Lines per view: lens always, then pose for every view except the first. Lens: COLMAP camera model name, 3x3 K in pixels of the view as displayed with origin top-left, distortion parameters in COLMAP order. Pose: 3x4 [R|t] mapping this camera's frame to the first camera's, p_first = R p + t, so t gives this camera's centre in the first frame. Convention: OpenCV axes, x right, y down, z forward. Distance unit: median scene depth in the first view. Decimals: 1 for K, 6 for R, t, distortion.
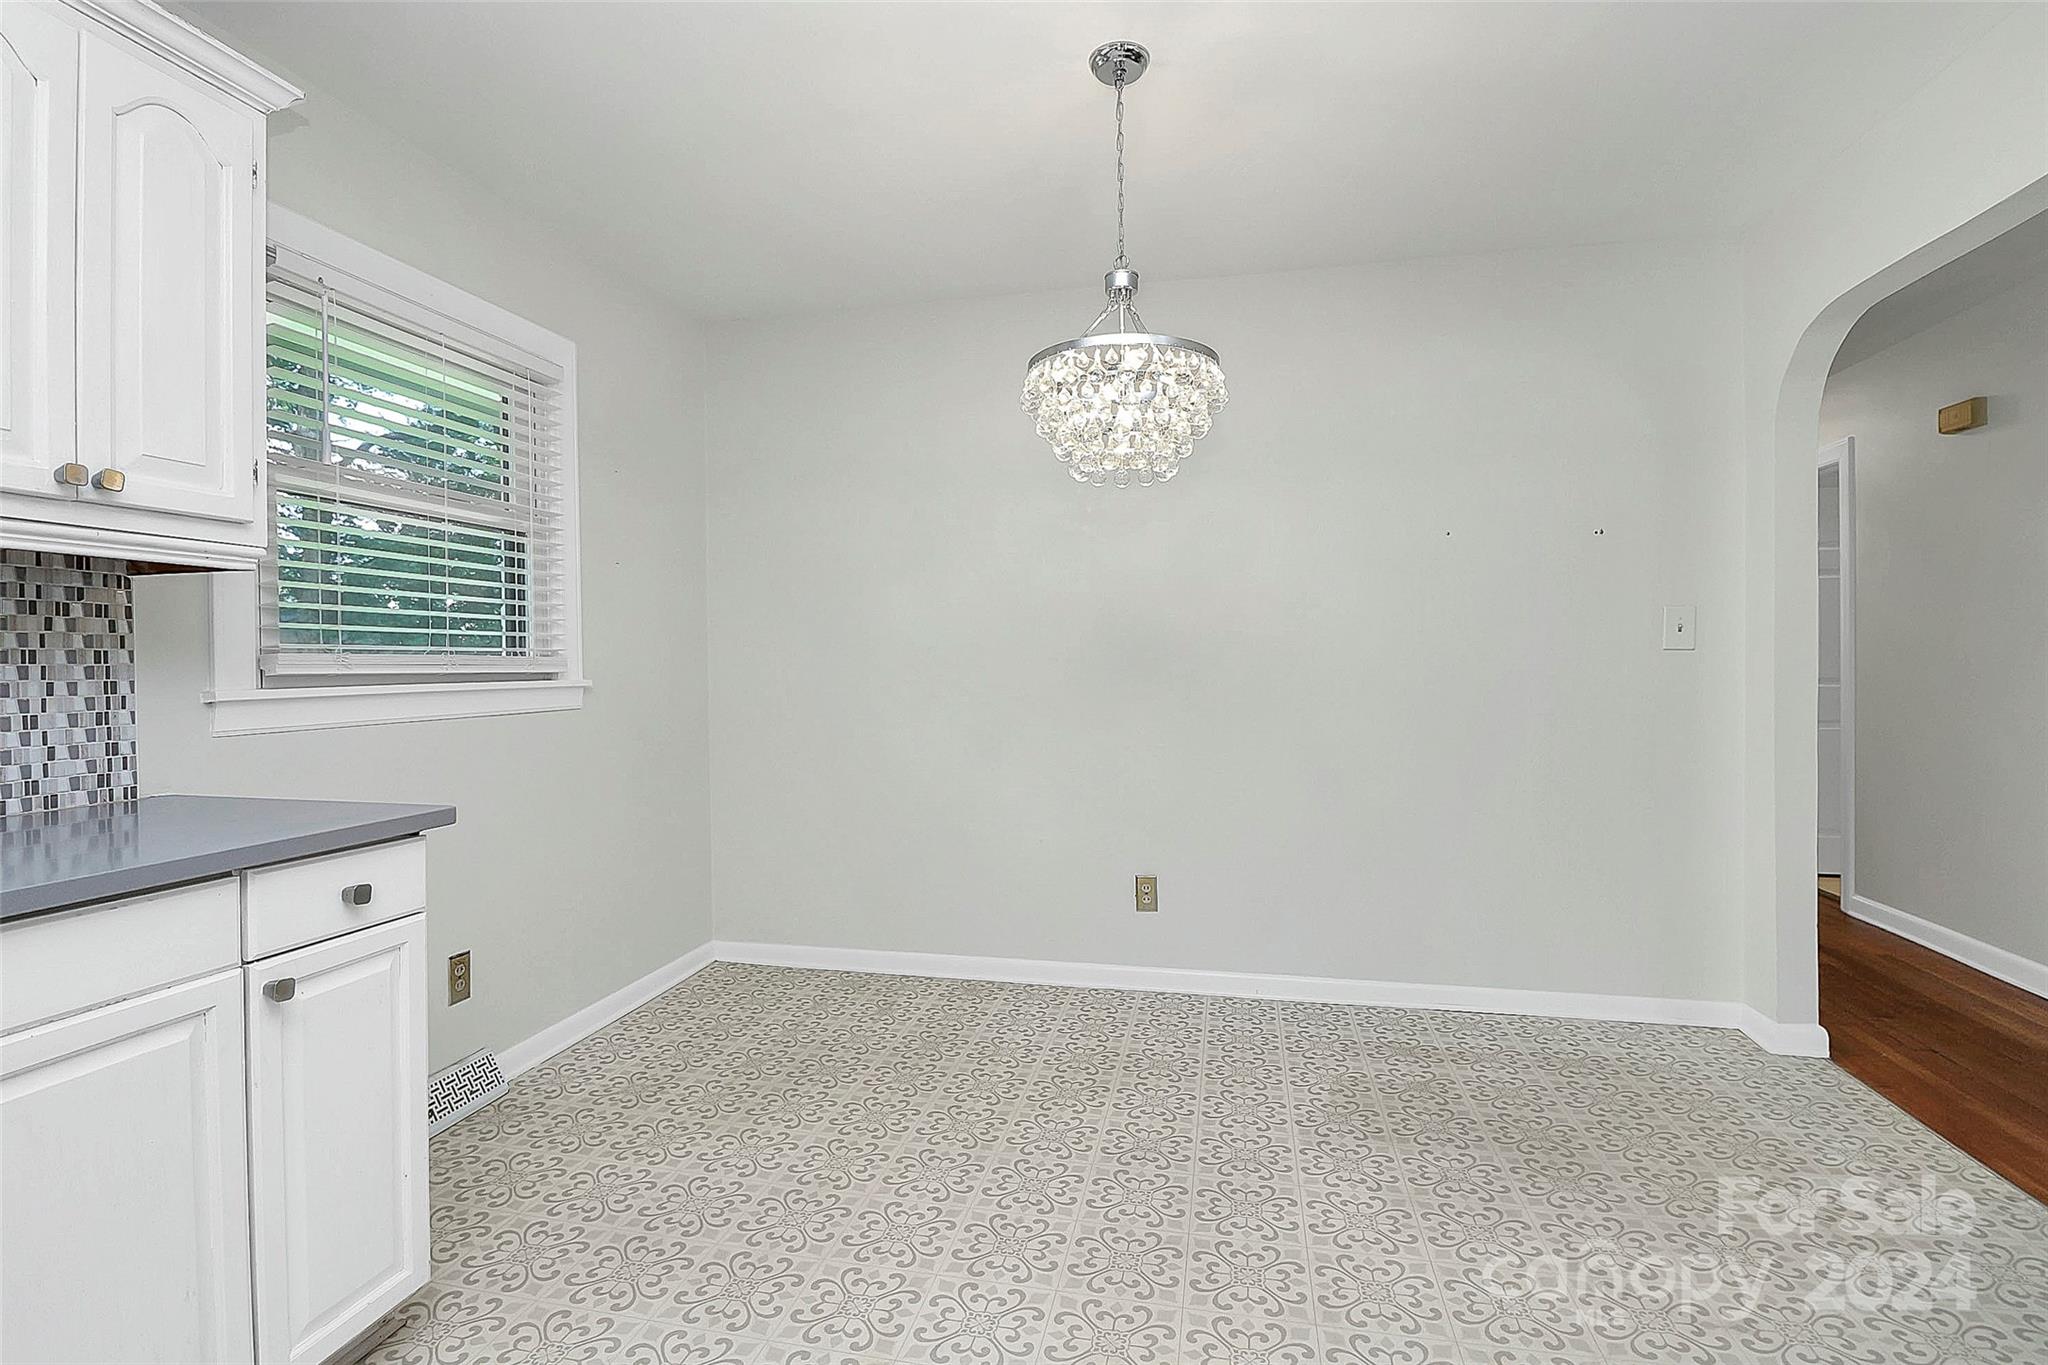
lens RADIAL K [[951.9, 0, 1025.0], [0, 951.9, 666.6], [0, 0, 1]] dist [0.000174, -0.010962]
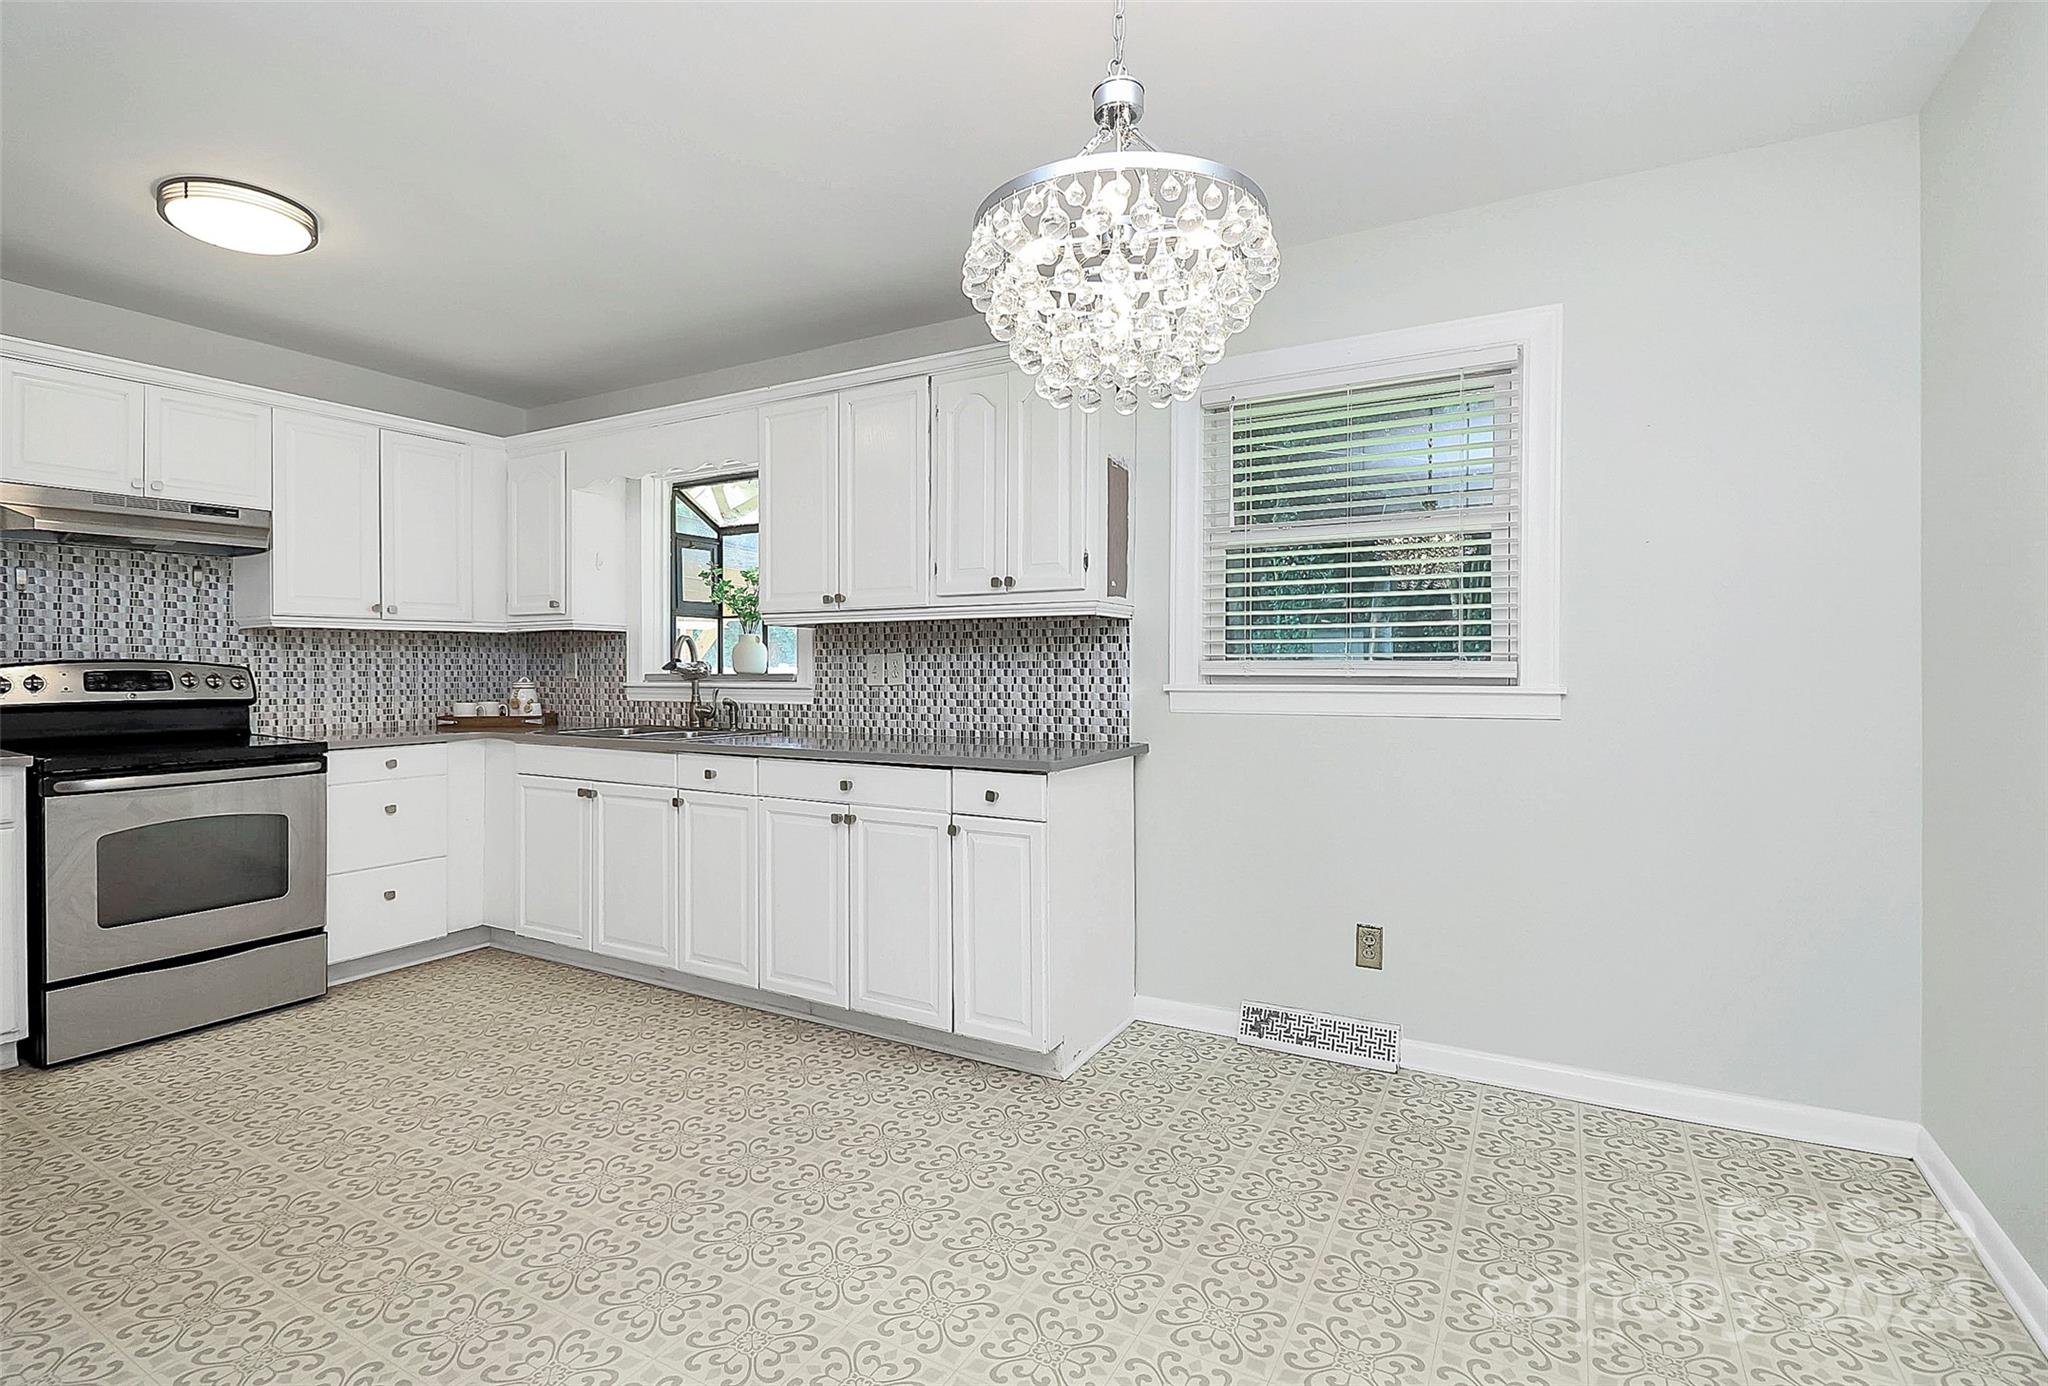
lens RADIAL K [[971.6, 0, 1006.1], [0, 971.6, 673.3], [0, 0, 1]] dist [0.000823, -0.012716]
pose [[-0.296340, 0.016359, -0.954942, 0.762416], [0.000495, 0.999856, 0.016974, -0.020196], [0.955082, 0.004557, -0.296305, 1.127497]]
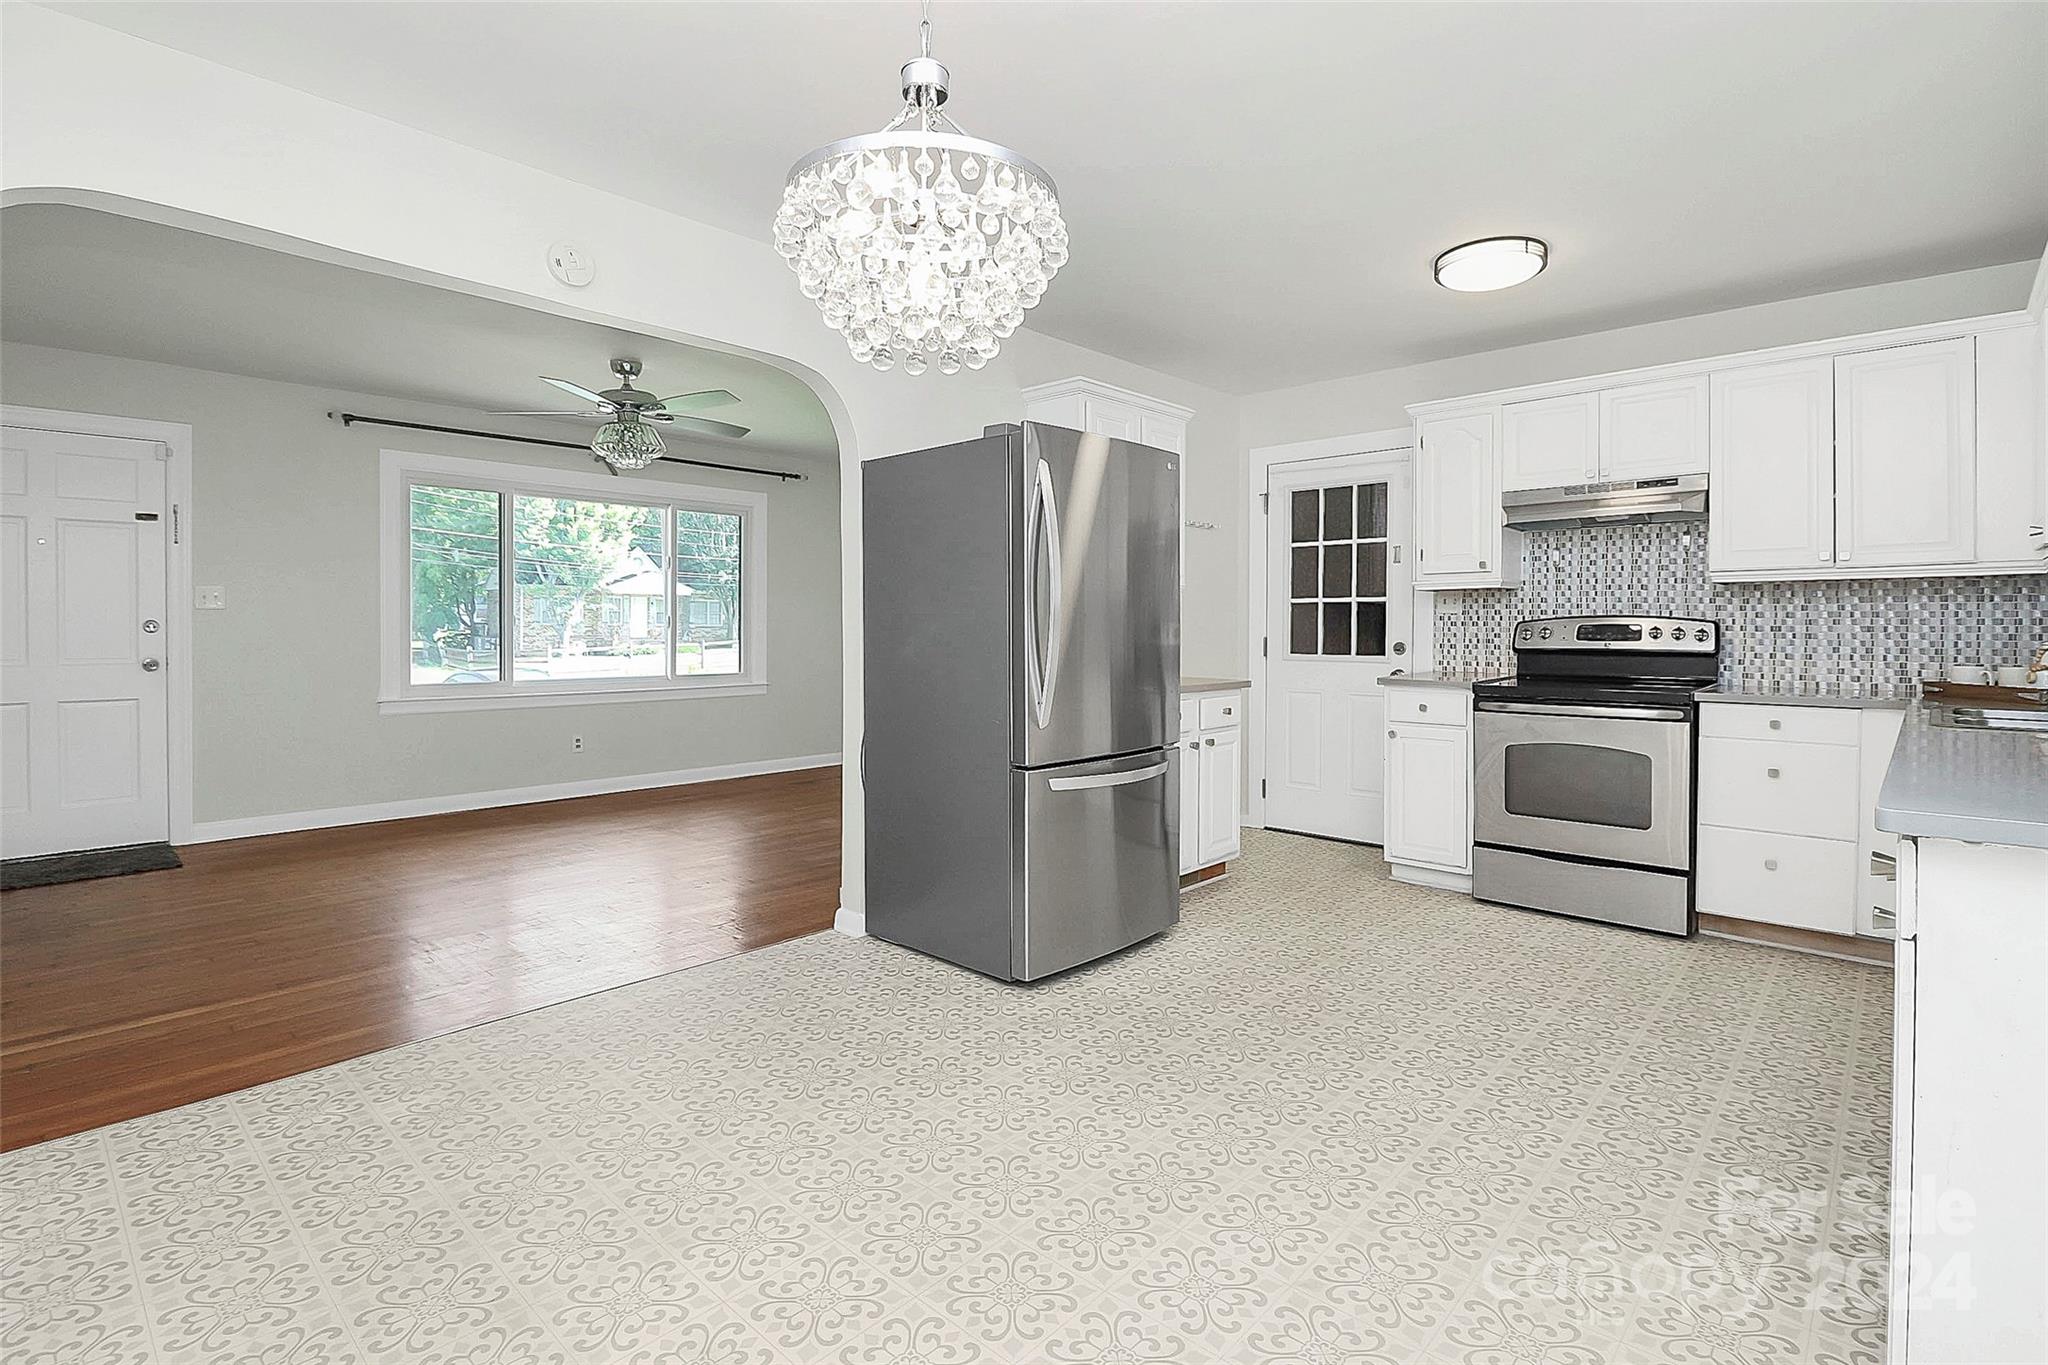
lens RADIAL K [[966.0, 0, 1030.1], [0, 966.0, 648.3], [0, 0, 1]] dist [-0.000885, -0.013528]
pose [[-0.863469, -0.003228, 0.504392, -0.324720], [0.008065, 0.999763, 0.020205, 0.001908], [-0.504338, 0.021514, -0.863239, 1.579595]]
